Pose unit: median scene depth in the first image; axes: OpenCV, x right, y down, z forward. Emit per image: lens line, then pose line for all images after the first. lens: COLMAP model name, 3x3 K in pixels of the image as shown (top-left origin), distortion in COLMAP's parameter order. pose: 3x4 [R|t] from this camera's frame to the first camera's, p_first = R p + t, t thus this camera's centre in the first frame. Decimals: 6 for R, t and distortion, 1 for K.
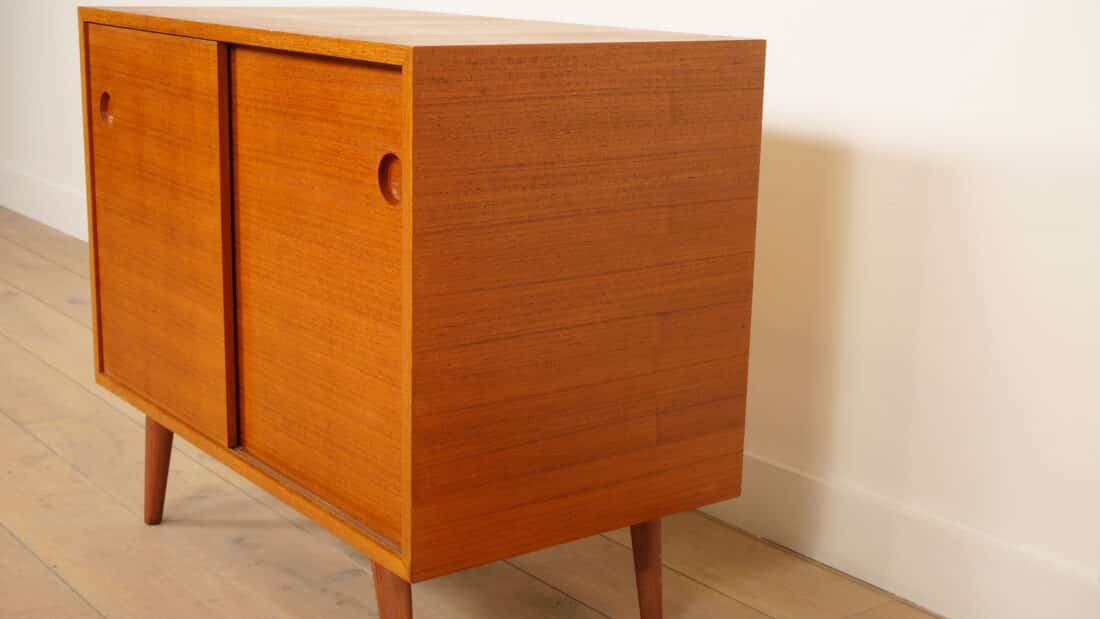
lens RADIAL K [[1524.6, 0, 540.2], [0, 1524.6, 304.6], [0, 0, 1]] dist [-0.015870, 0.000000]
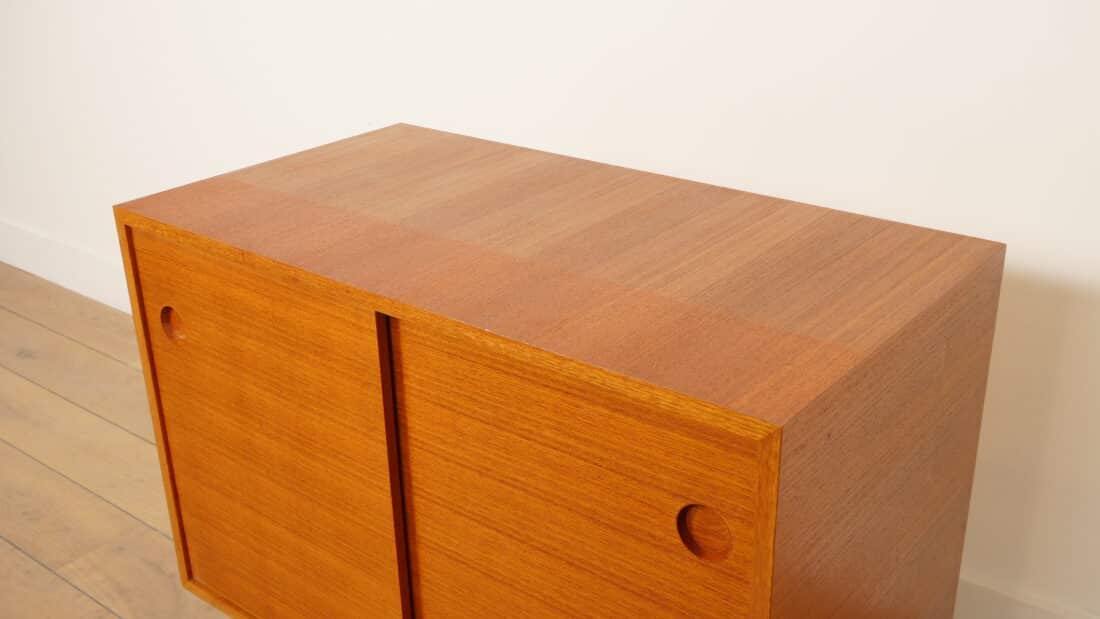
lens RADIAL K [[1164.8, 0, 547.1], [0, 1164.8, 308.8], [0, 0, 1]] dist [0.003446, 0.000000]
pose [[0.967315, -0.144785, 0.208182, -0.244503], [0.104067, 0.975315, 0.194758, -0.277282], [-0.231241, -0.166727, 0.958504, 0.364980]]
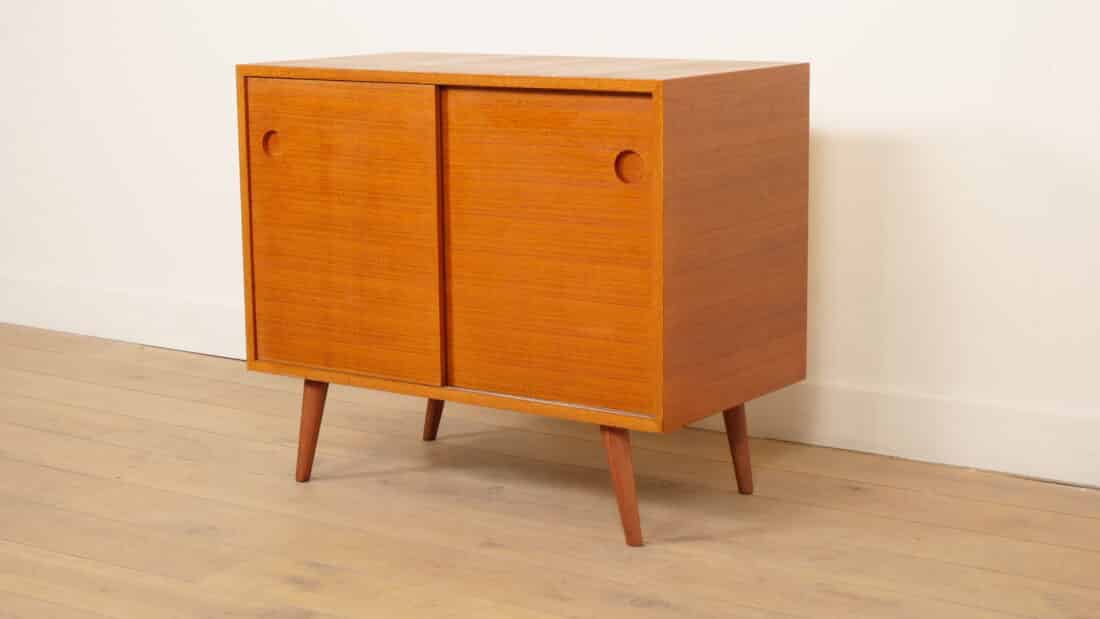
lens RADIAL K [[2060.8, 0, 555.9], [0, 2060.8, 310.9], [0, 0, 1]] dist [-0.051726, 0.000000]
pose [[0.948579, -0.090585, 0.303302, -0.671800], [0.104120, 0.994150, -0.028722, 0.093591], [-0.298926, 0.058825, 0.952462, -0.777685]]
